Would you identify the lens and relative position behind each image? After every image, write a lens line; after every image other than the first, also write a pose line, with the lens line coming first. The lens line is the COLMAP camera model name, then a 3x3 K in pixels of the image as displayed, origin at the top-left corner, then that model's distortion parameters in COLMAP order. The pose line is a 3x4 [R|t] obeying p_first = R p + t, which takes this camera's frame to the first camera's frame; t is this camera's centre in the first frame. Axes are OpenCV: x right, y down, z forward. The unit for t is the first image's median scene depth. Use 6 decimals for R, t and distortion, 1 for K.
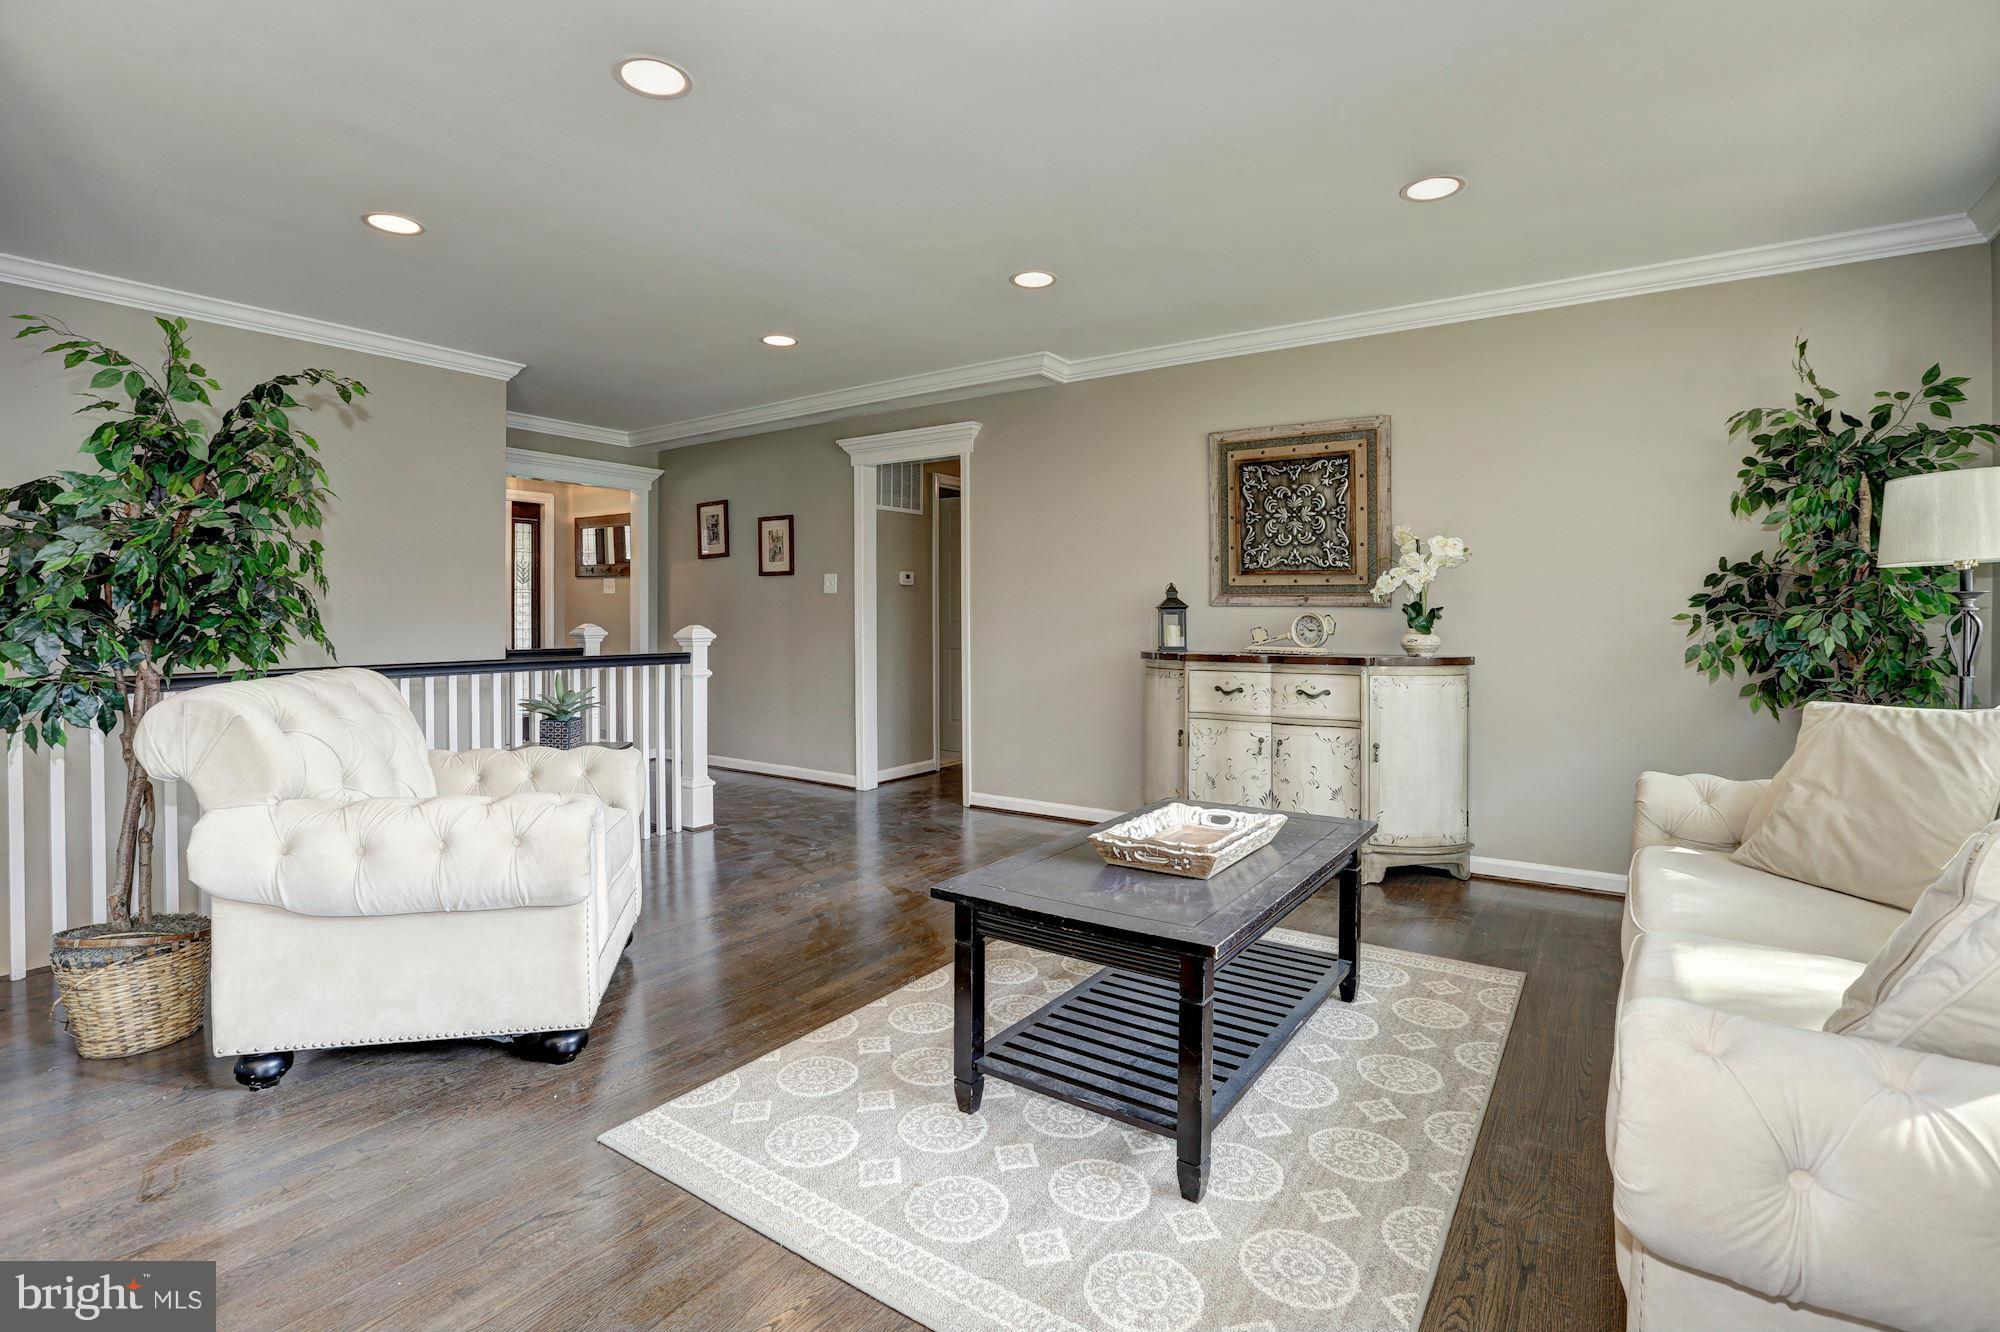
lens RADIAL K [[928.6, 0, 979.8], [0, 928.6, 641.7], [0, 0, 1]] dist [-0.029913, -0.000028]
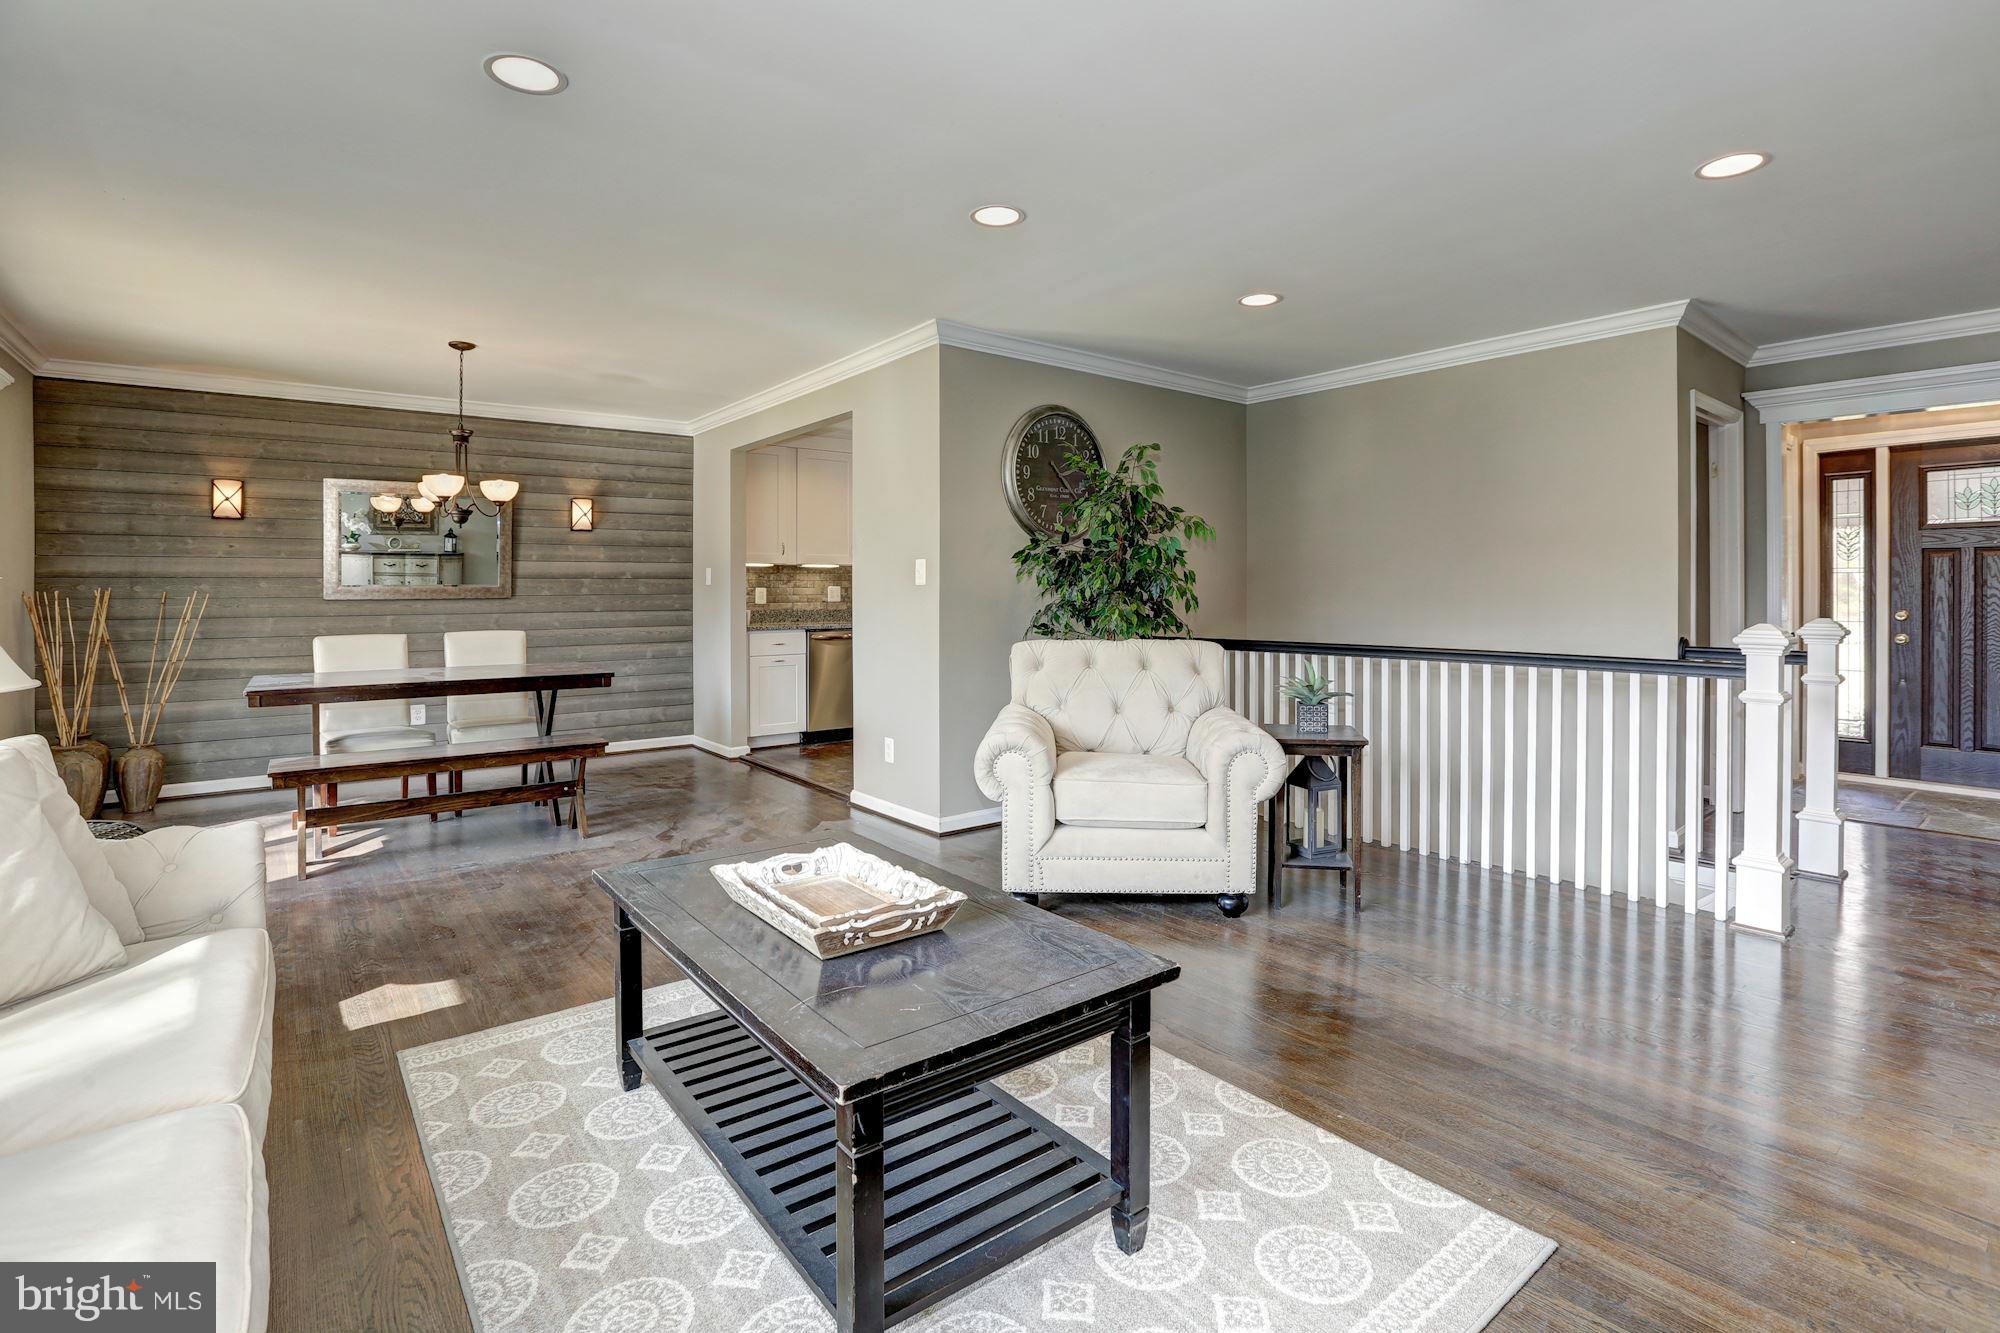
lens RADIAL K [[932.2, 0, 990.5], [0, 932.2, 617.3], [0, 0, 1]] dist [-0.042778, -0.000010]
pose [[-0.301845, 0.018786, -0.953172, 0.682978], [-0.036085, 0.998864, 0.031114, -0.034078], [0.952674, 0.043787, -0.300824, 0.992553]]
